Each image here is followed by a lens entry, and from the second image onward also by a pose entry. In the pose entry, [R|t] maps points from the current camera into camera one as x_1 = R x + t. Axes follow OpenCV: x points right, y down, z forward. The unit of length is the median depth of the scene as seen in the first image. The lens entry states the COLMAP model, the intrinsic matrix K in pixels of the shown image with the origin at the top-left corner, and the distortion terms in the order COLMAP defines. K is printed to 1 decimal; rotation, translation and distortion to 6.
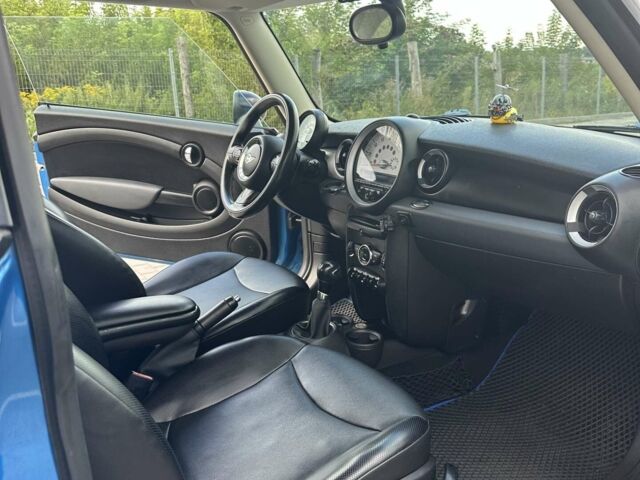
lens RADIAL K [[580.0, 0, 319.6], [0, 580.0, 251.8], [0, 0, 1]] dist [0.177128, -0.427290]
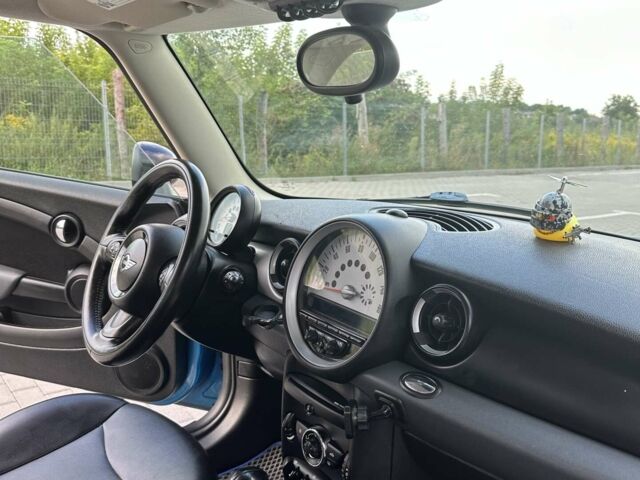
lens RADIAL K [[580.0, 0, 319.6], [0, 580.0, 251.8], [0, 0, 1]] dist [0.177128, -0.427290]
pose [[0.994852, 0.030276, 0.096710, 0.017185], [-0.023843, 0.997468, -0.067000, -0.118325], [-0.098494, 0.064349, 0.993055, 0.326515]]
